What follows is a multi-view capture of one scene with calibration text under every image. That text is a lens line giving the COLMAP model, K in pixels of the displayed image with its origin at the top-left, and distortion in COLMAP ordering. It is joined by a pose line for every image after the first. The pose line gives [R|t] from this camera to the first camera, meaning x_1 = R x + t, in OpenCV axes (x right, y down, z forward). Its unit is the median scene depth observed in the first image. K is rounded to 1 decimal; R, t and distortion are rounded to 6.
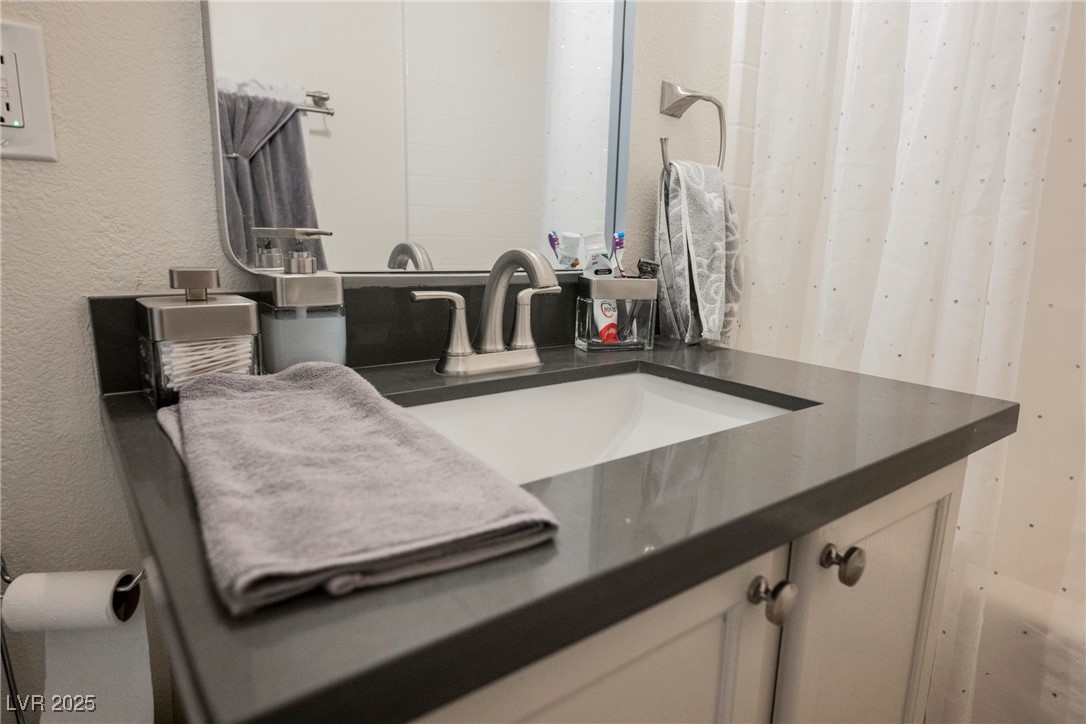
lens RADIAL K [[624.7, 0, 539.0], [0, 624.7, 359.8], [0, 0, 1]] dist [0.001042, -0.005313]
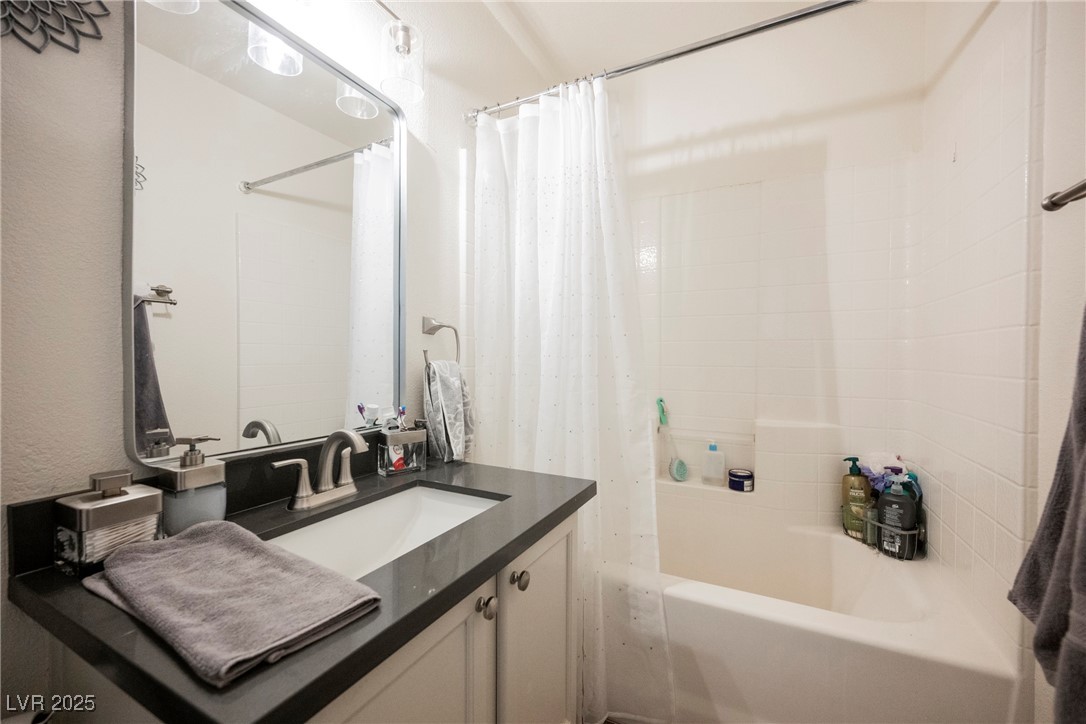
lens RADIAL K [[434.3, 0, 546.4], [0, 434.3, 360.5], [0, 0, 1]] dist [-0.009522, 0.002883]
pose [[0.901305, -0.023768, 0.432532, -0.039936], [0.099929, 0.982971, -0.154215, -0.125800], [-0.421501, 0.182218, 0.888332, -0.353755]]
